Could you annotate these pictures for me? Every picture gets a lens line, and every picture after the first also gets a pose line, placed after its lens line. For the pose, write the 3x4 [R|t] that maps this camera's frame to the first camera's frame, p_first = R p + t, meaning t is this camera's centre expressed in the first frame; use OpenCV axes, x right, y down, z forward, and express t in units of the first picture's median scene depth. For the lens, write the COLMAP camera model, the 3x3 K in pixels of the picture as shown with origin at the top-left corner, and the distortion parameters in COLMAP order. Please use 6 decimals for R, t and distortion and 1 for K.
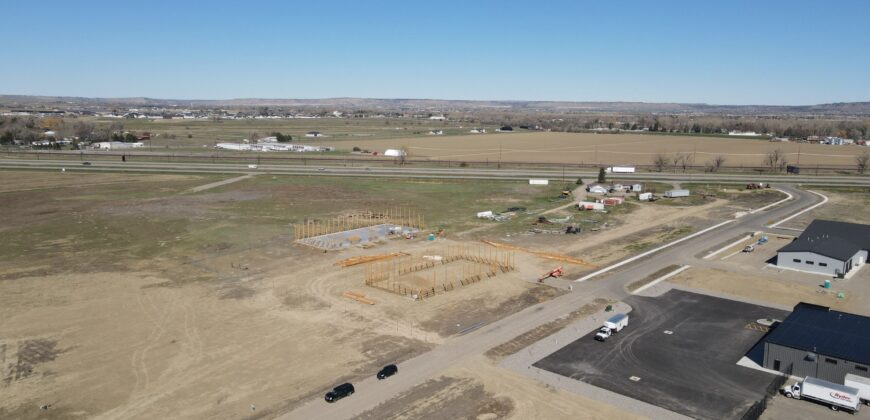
lens RADIAL K [[638.5, 0, 439.5], [0, 638.5, 210.0], [0, 0, 1]] dist [0.011354, 0.006984]
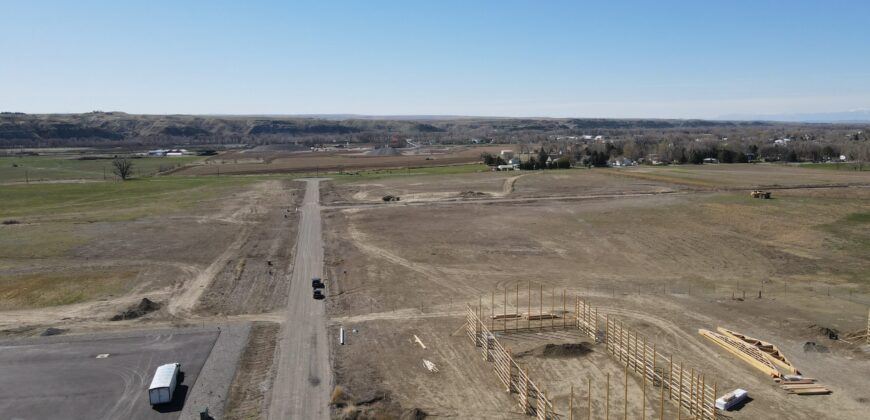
lens RADIAL K [[638.5, 0, 440.8], [0, 638.5, 210.9], [0, 0, 1]] dist [0.011354, 0.006984]
pose [[-0.611062, 0.094273, -0.785949, 0.553863], [-0.121869, 0.969841, 0.211082, -0.138539], [0.782145, 0.224767, -0.581144, 1.457376]]
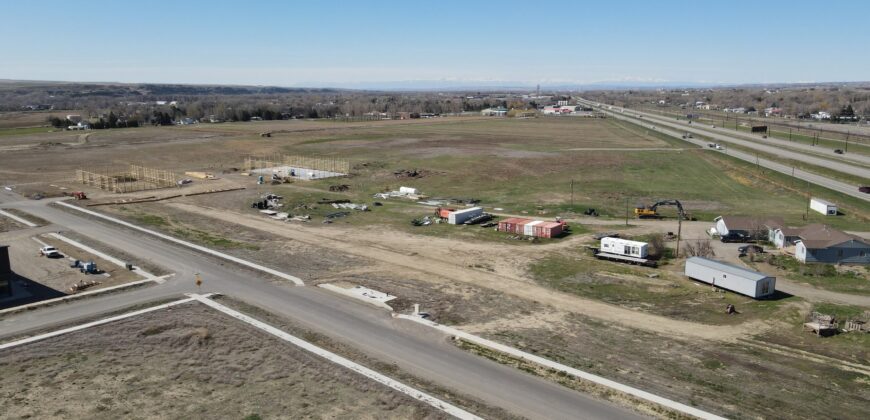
lens RADIAL K [[638.5, 0, 443.5], [0, 638.5, 207.8], [0, 0, 1]] dist [0.011354, 0.006984]
pose [[-0.029075, 0.167061, -0.985518, 1.502781], [-0.147816, 0.974376, 0.169534, -0.200112], [0.988587, 0.150605, -0.003636, 1.989564]]
